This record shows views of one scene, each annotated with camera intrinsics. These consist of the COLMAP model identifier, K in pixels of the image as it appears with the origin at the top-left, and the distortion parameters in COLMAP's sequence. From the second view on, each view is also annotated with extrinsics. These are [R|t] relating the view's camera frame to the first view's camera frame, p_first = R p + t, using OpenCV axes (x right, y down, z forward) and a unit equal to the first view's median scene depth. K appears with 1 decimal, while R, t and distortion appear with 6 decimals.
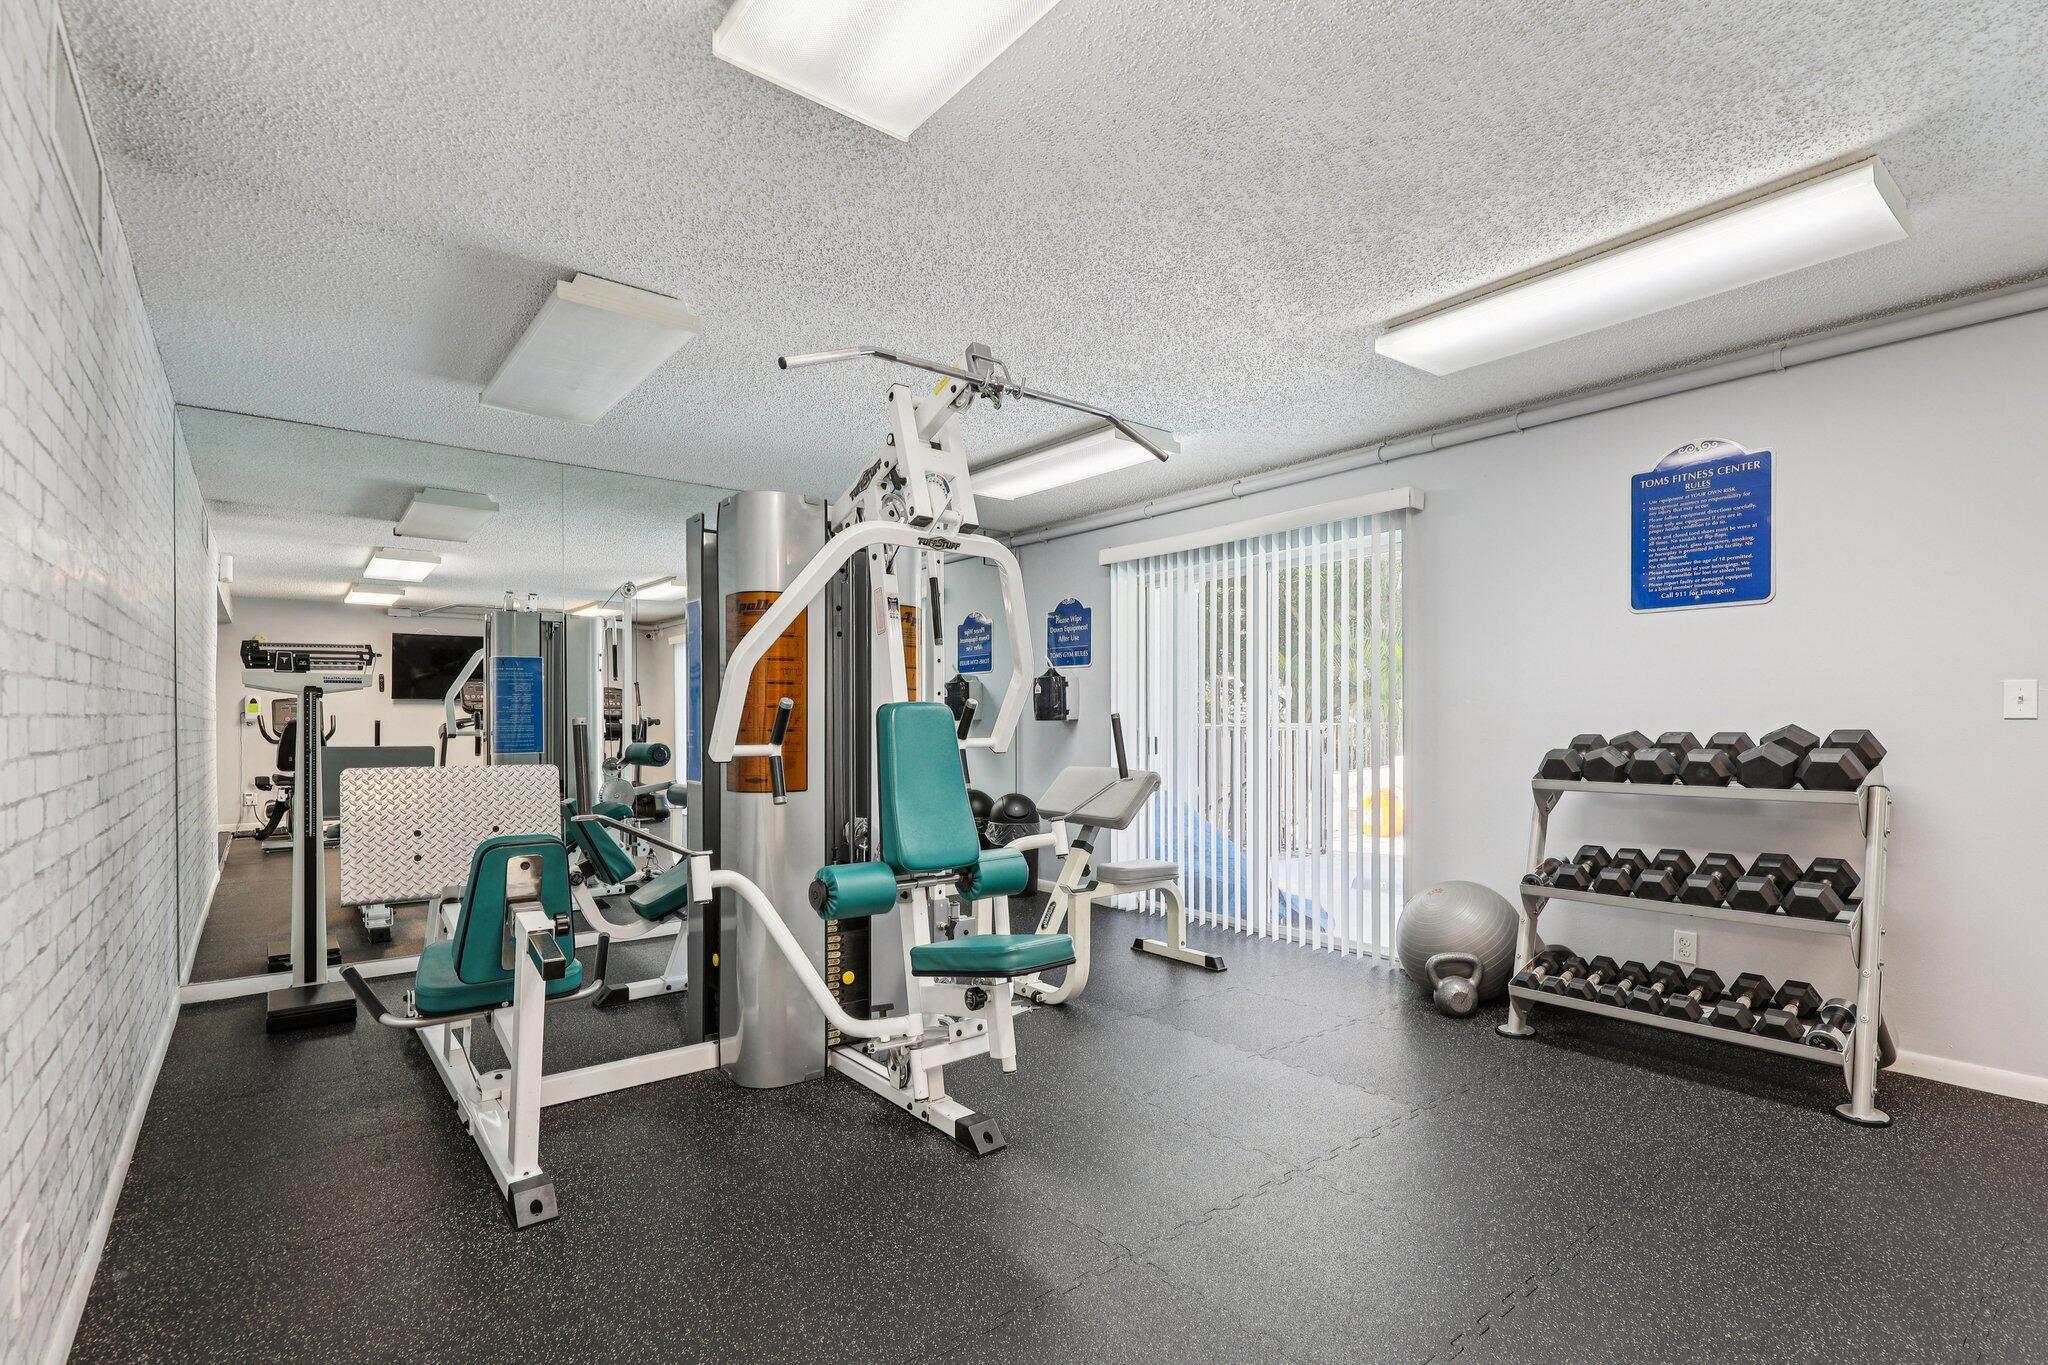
lens RADIAL K [[952.0, 0, 1025.3], [0, 952.0, 725.9], [0, 0, 1]] dist [-0.000471, -0.000207]
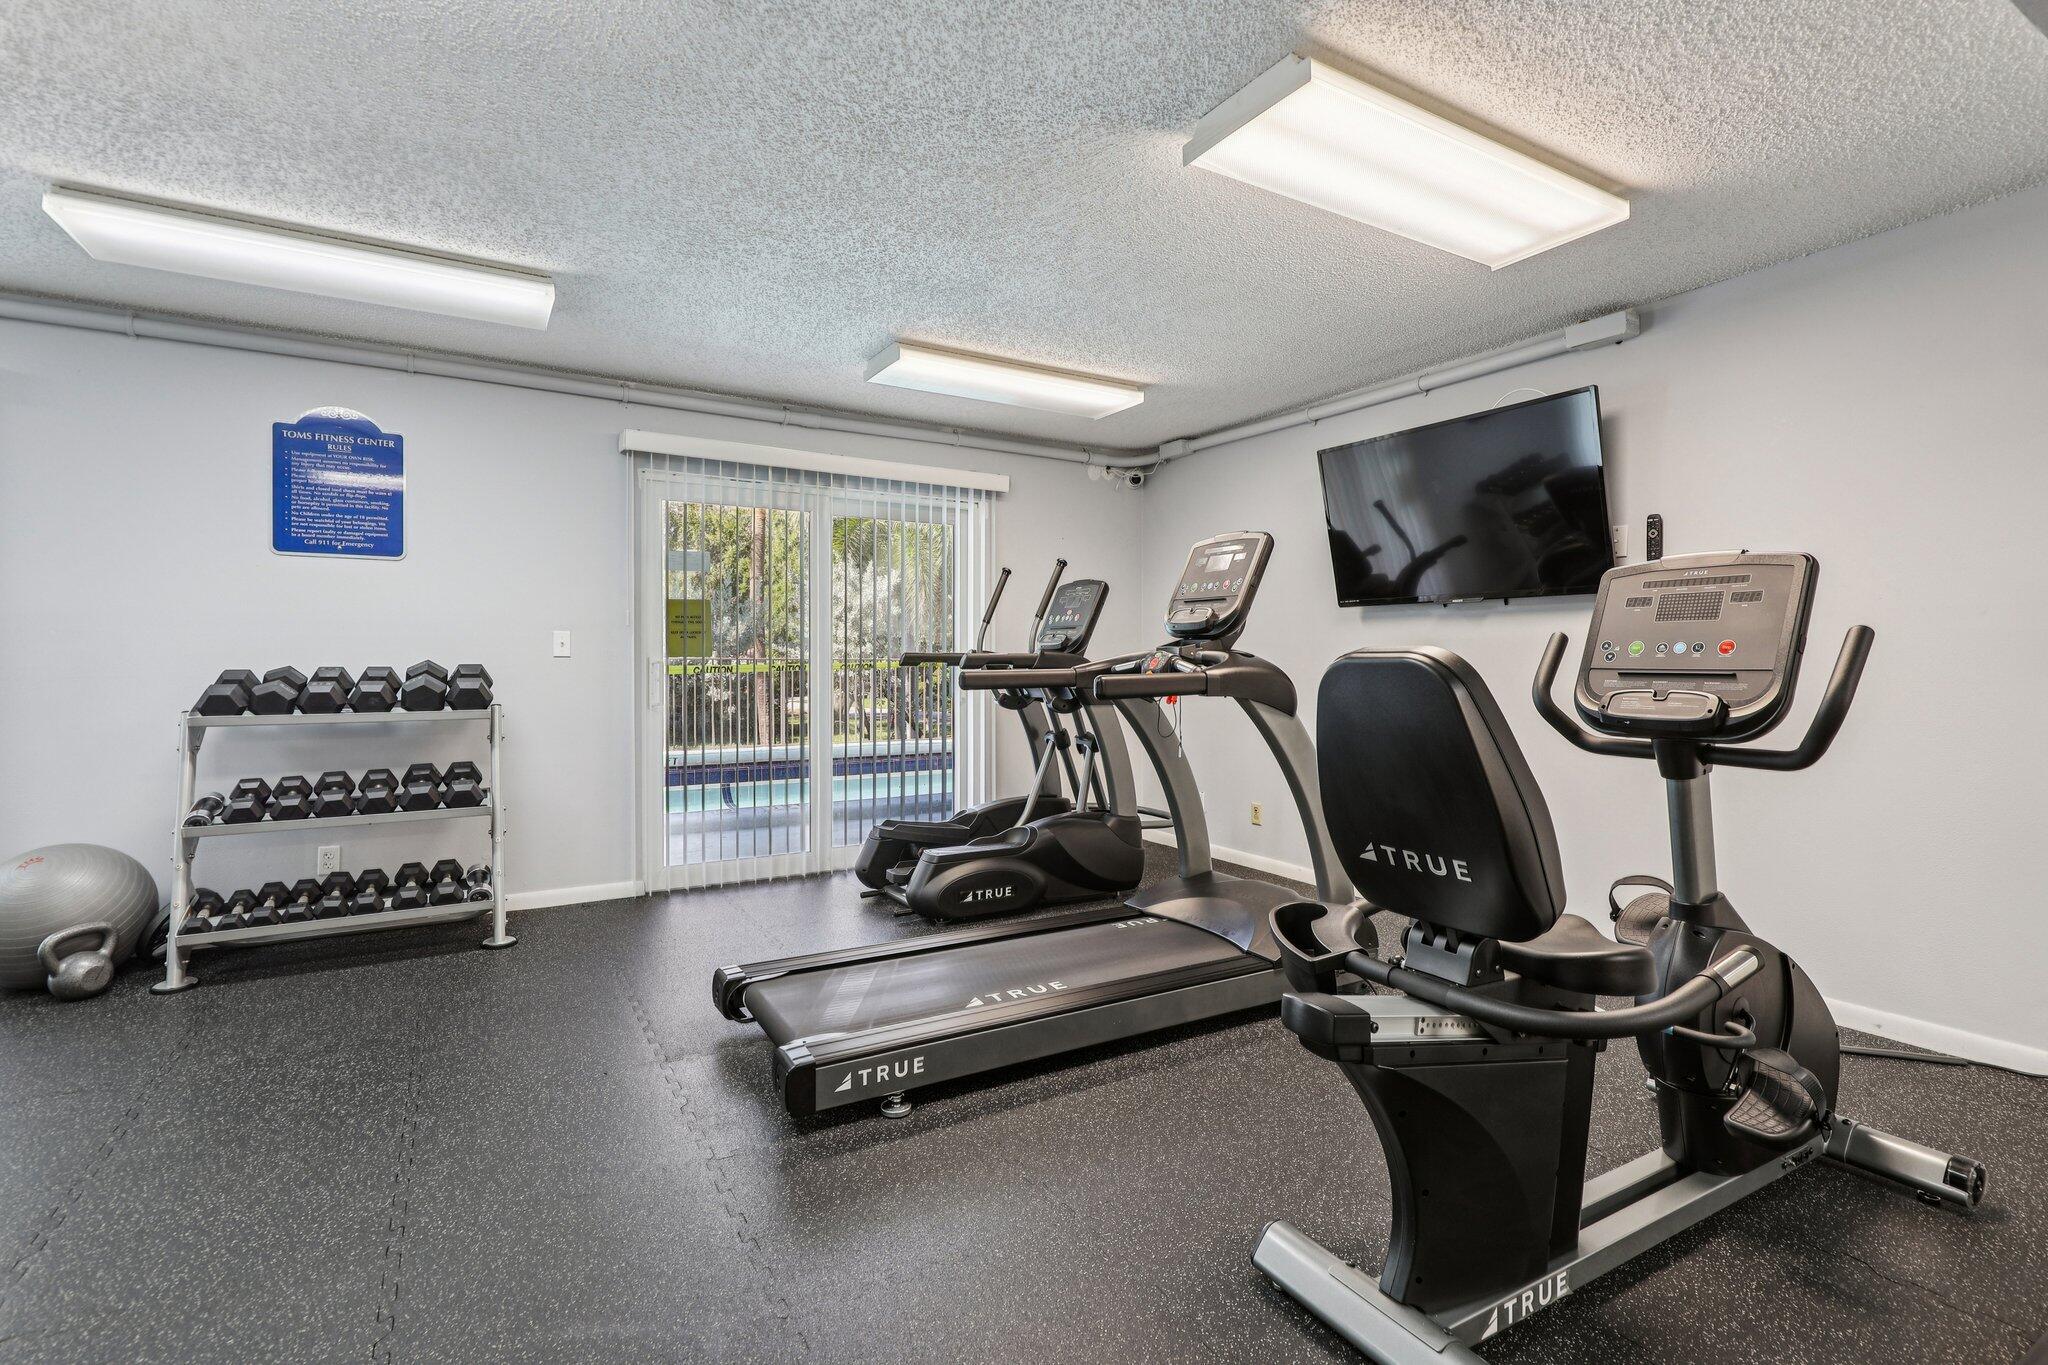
lens RADIAL K [[938.8, 0, 1018.8], [0, 938.8, 667.1], [0, 0, 1]] dist [-0.001603, -0.000231]
pose [[0.159409, -0.006373, 0.987192, -0.274143], [0.000234, 0.999979, 0.006418, -0.000233], [-0.987213, -0.000792, 0.159407, 0.029101]]
